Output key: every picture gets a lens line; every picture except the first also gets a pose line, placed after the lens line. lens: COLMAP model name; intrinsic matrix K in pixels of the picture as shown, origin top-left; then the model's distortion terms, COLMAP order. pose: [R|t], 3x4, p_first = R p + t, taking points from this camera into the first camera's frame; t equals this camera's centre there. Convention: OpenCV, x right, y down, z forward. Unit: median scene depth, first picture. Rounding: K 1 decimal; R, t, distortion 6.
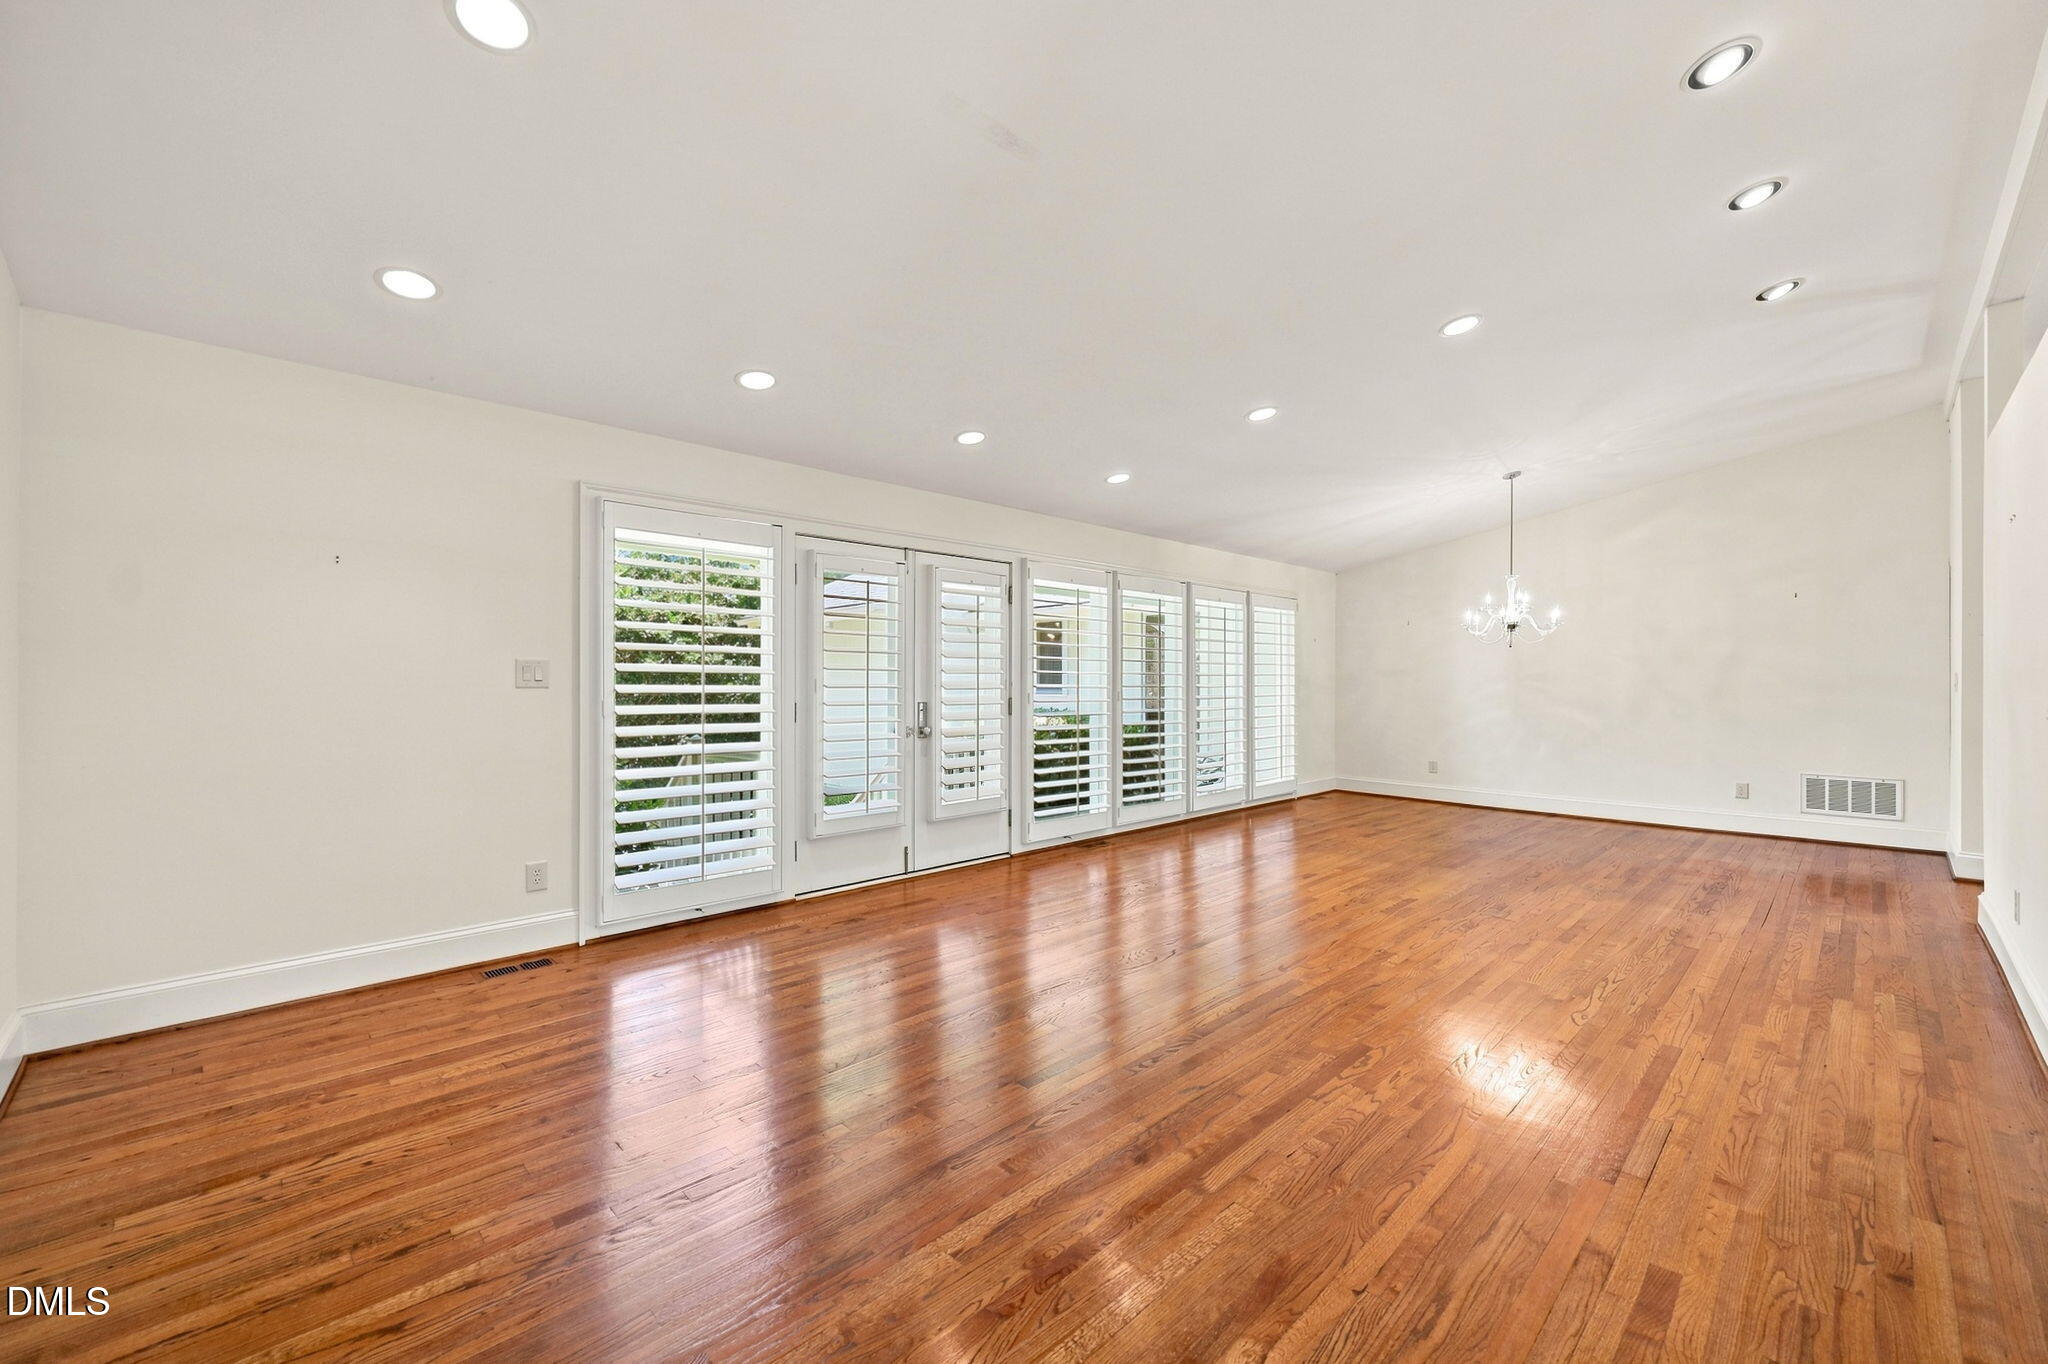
lens RADIAL K [[818.9, 0, 1018.3], [0, 818.9, 682.0], [0, 0, 1]] dist [-0.001386, -0.000244]
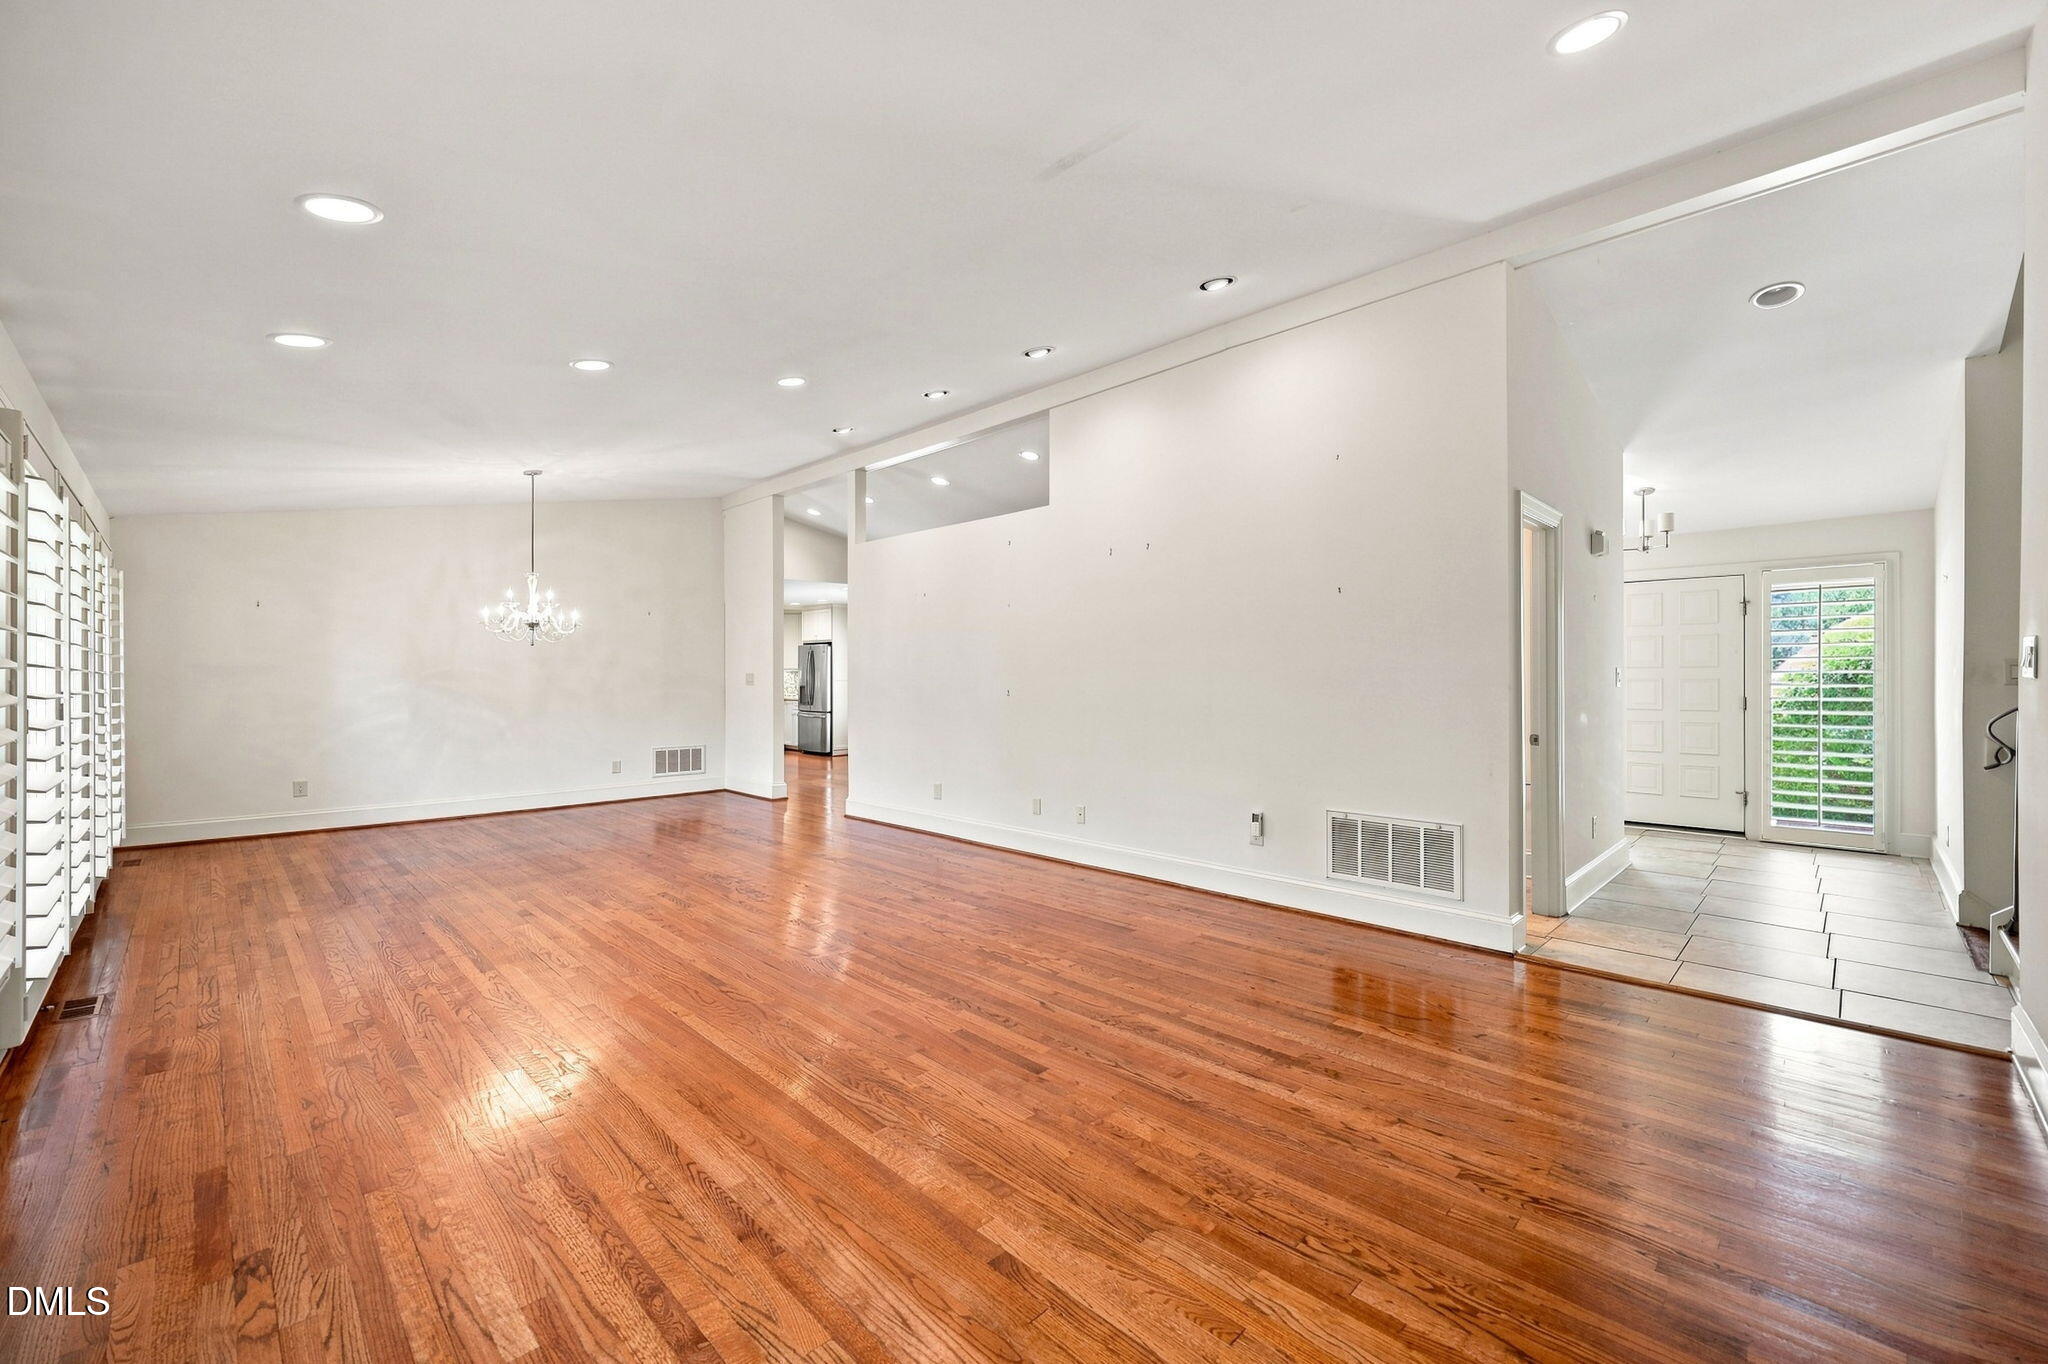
lens RADIAL K [[834.2, 0, 1027.4], [0, 834.2, 678.2], [0, 0, 1]] dist [-0.000511, 0.000067]
pose [[-0.015721, -0.002184, 0.999874, -0.475878], [0.004027, 0.999989, 0.002247, -0.003577], [-0.999868, 0.004061, -0.015712, 0.469048]]
